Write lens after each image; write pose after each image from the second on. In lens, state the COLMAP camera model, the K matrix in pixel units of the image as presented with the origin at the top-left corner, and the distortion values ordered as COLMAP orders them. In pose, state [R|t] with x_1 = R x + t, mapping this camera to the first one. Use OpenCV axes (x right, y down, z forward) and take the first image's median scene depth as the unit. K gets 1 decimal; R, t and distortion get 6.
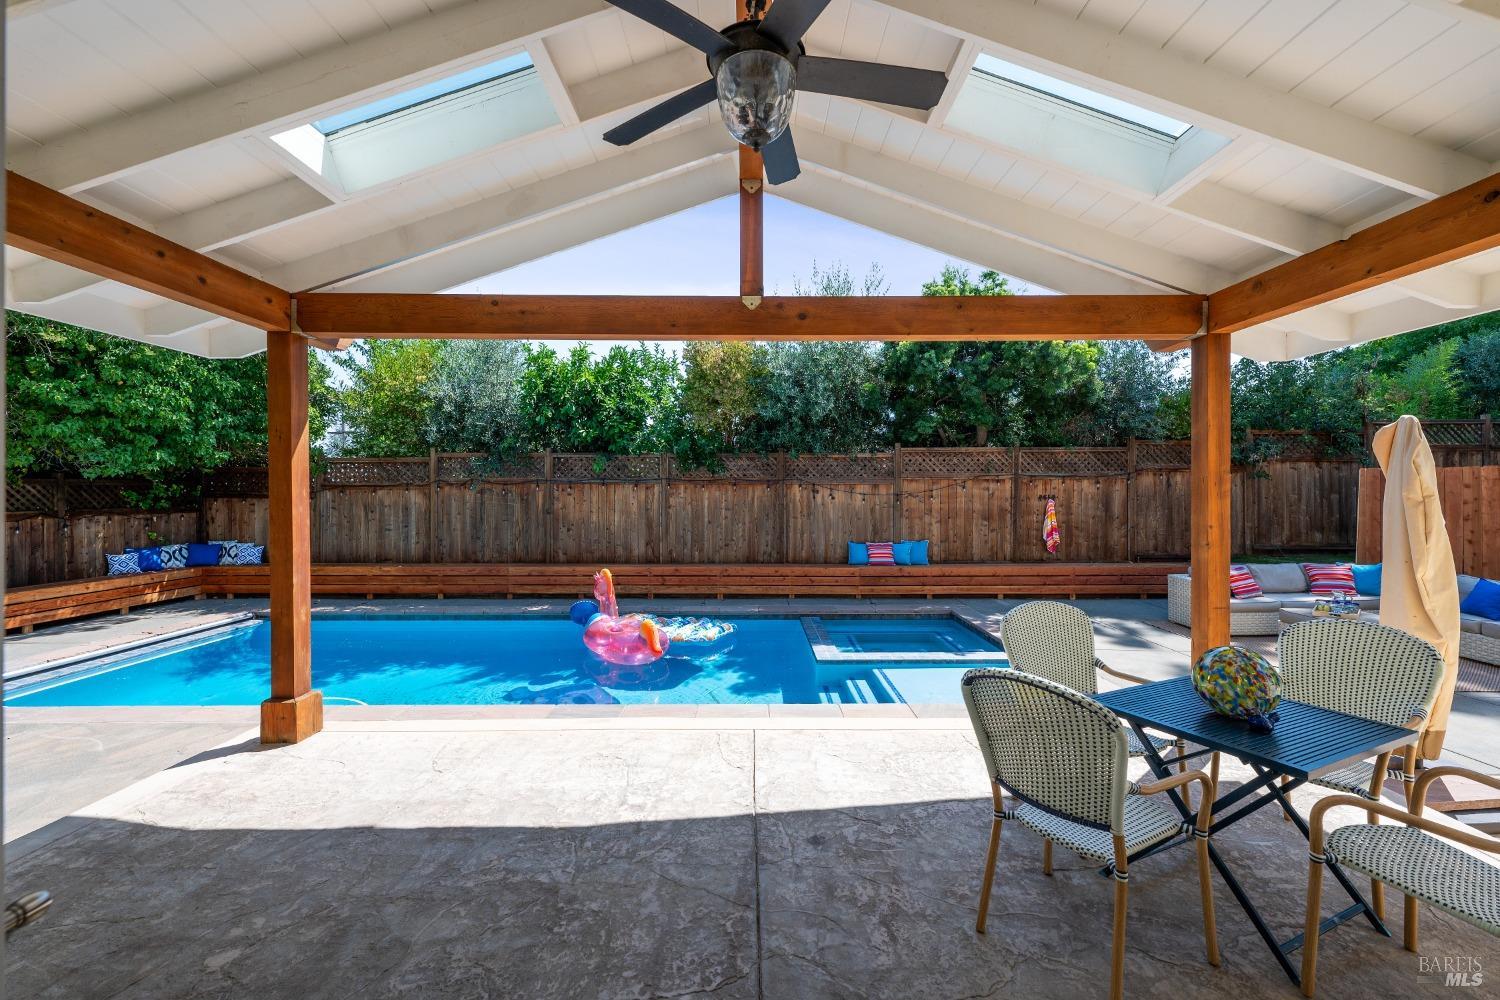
lens RADIAL K [[599.4, 0, 750.1], [0, 599.4, 504.7], [0, 0, 1]] dist [0.001078, 0.000097]
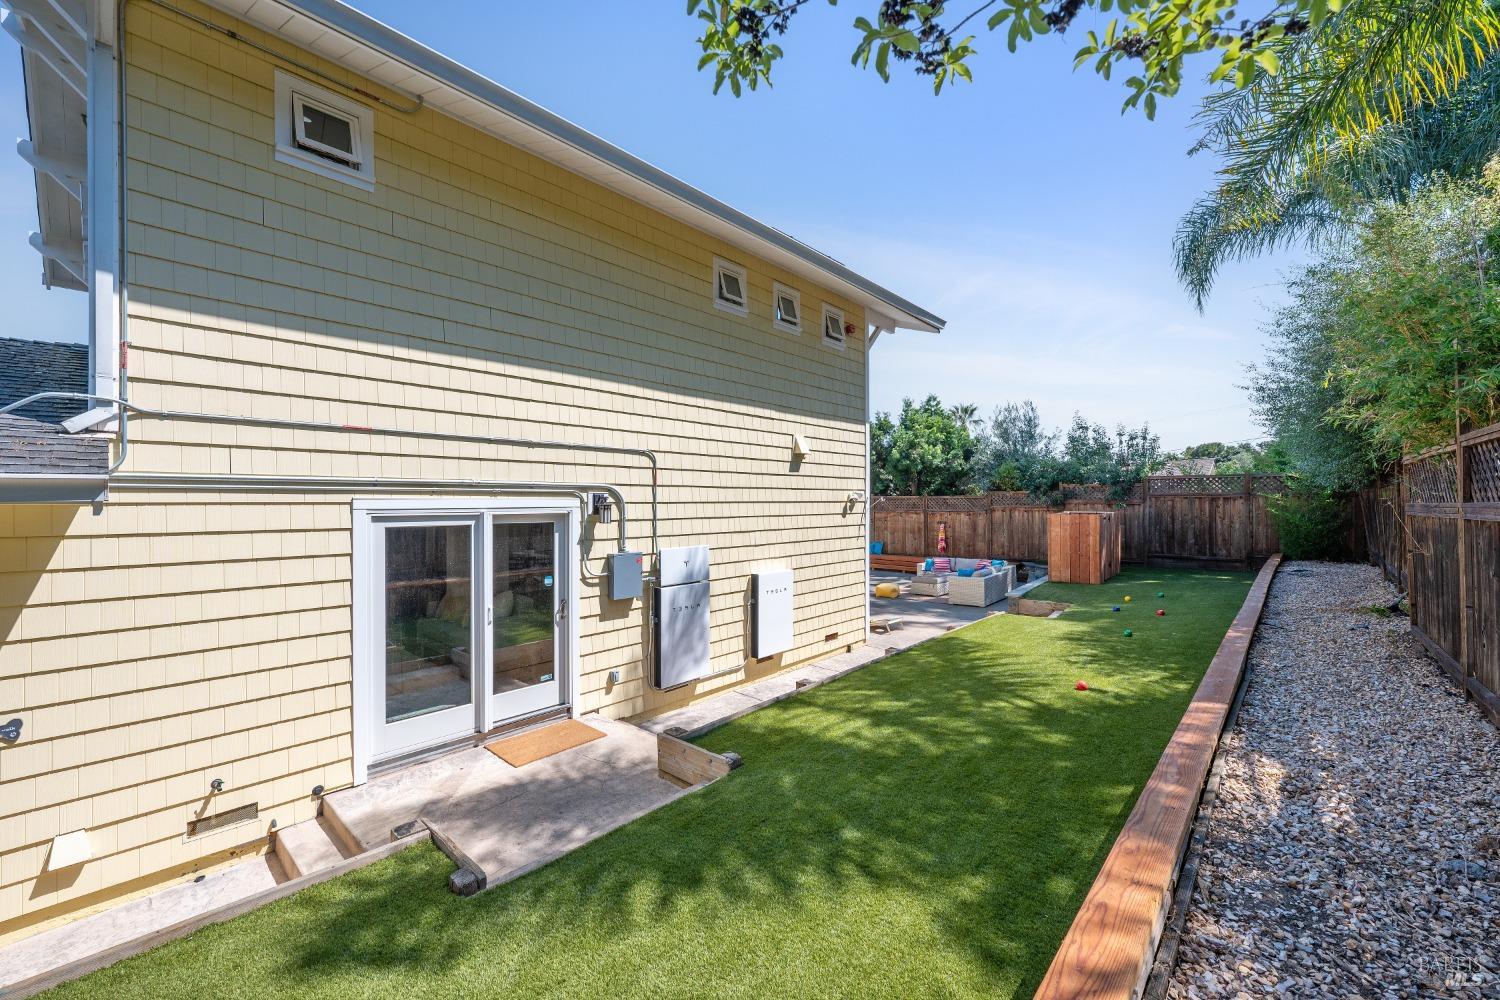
lens RADIAL K [[599.4, 0, 753.7], [0, 599.4, 499.1], [0, 0, 1]] dist [0.001078, 0.000097]
pose [[0.736491, -0.001611, -0.676445, 1.316545], [-0.013532, 0.999762, -0.017114, -0.045331], [0.676312, 0.021758, 0.736294, -0.760108]]
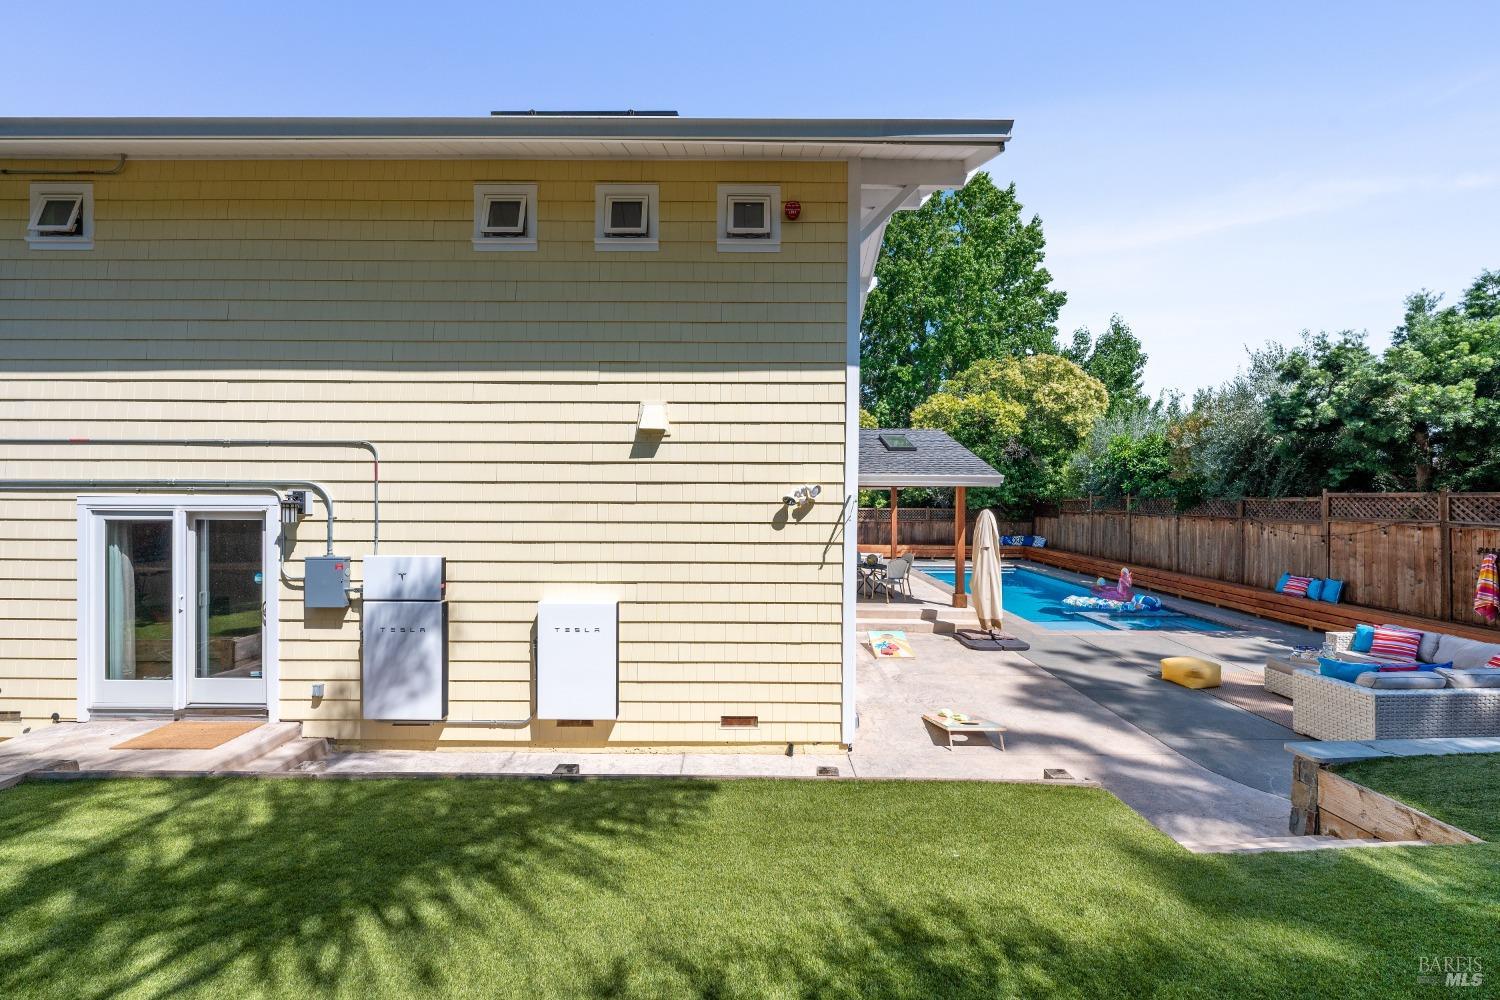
lens RADIAL K [[599.4, 0, 748.1], [0, 599.4, 497.4], [0, 0, 1]] dist [0.001078, 0.000097]
pose [[-0.020125, 0.004621, -0.999787, 1.349032], [-0.024912, 0.999677, 0.005122, -0.065613], [0.999487, 0.025010, -0.020004, -0.022668]]
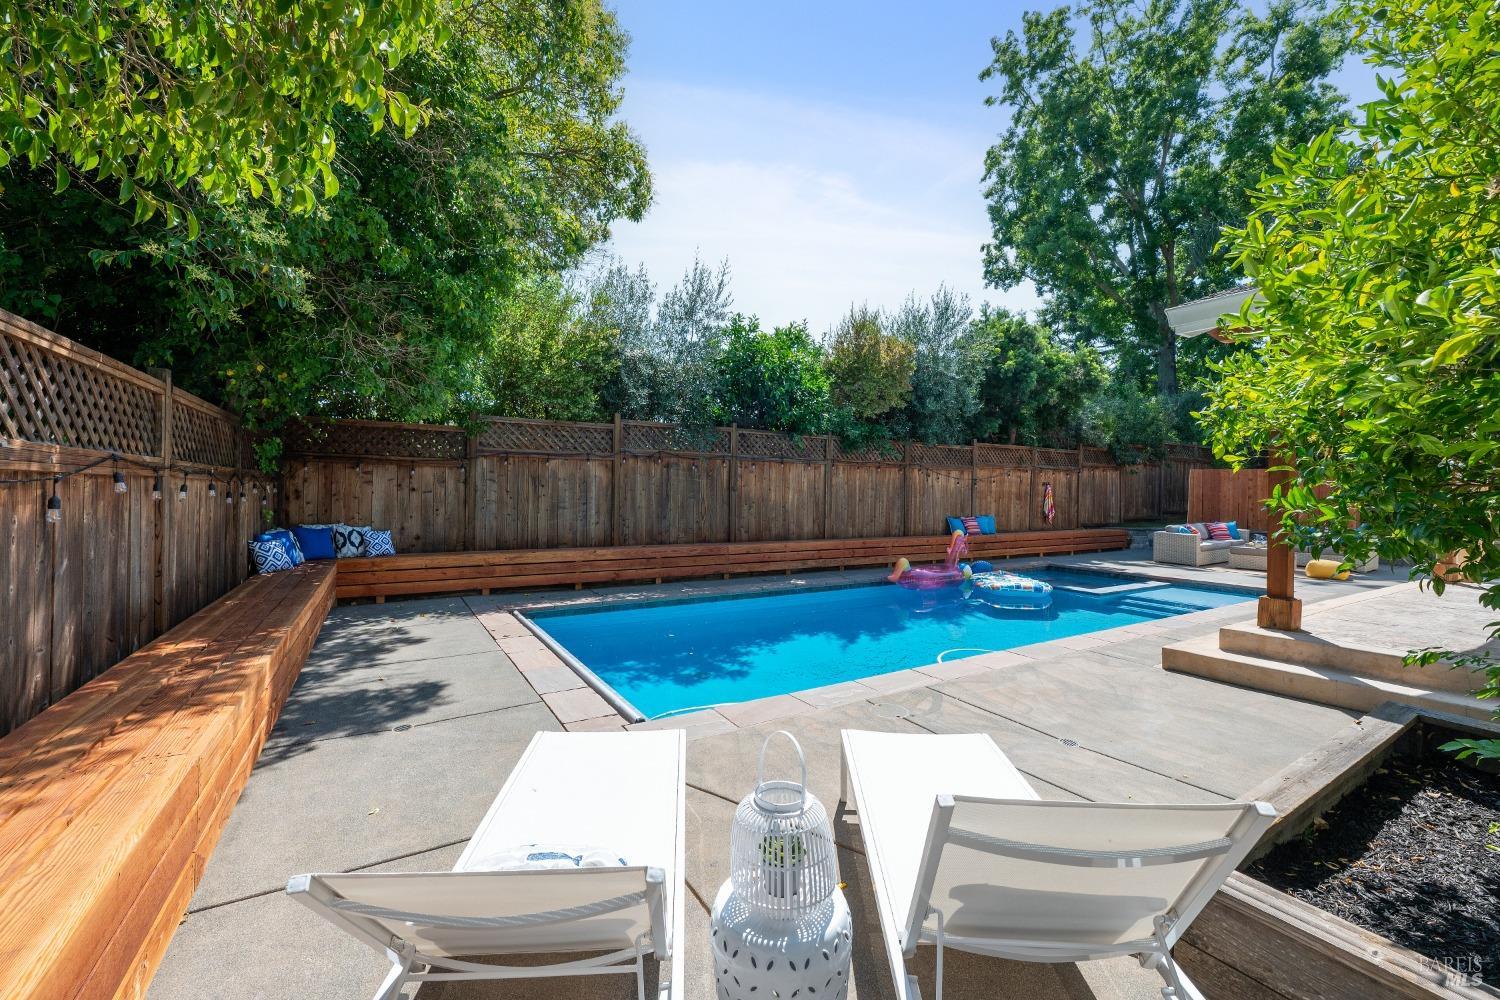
lens RADIAL K [[599.4, 0, 749.9], [0, 599.4, 491.4], [0, 0, 1]] dist [0.001078, 0.000097]
pose [[0.858001, 0.012489, 0.513497, -0.814049], [-0.005494, 0.999870, -0.015138, 0.030606], [-0.513619, 0.010168, 0.857958, 0.152662]]
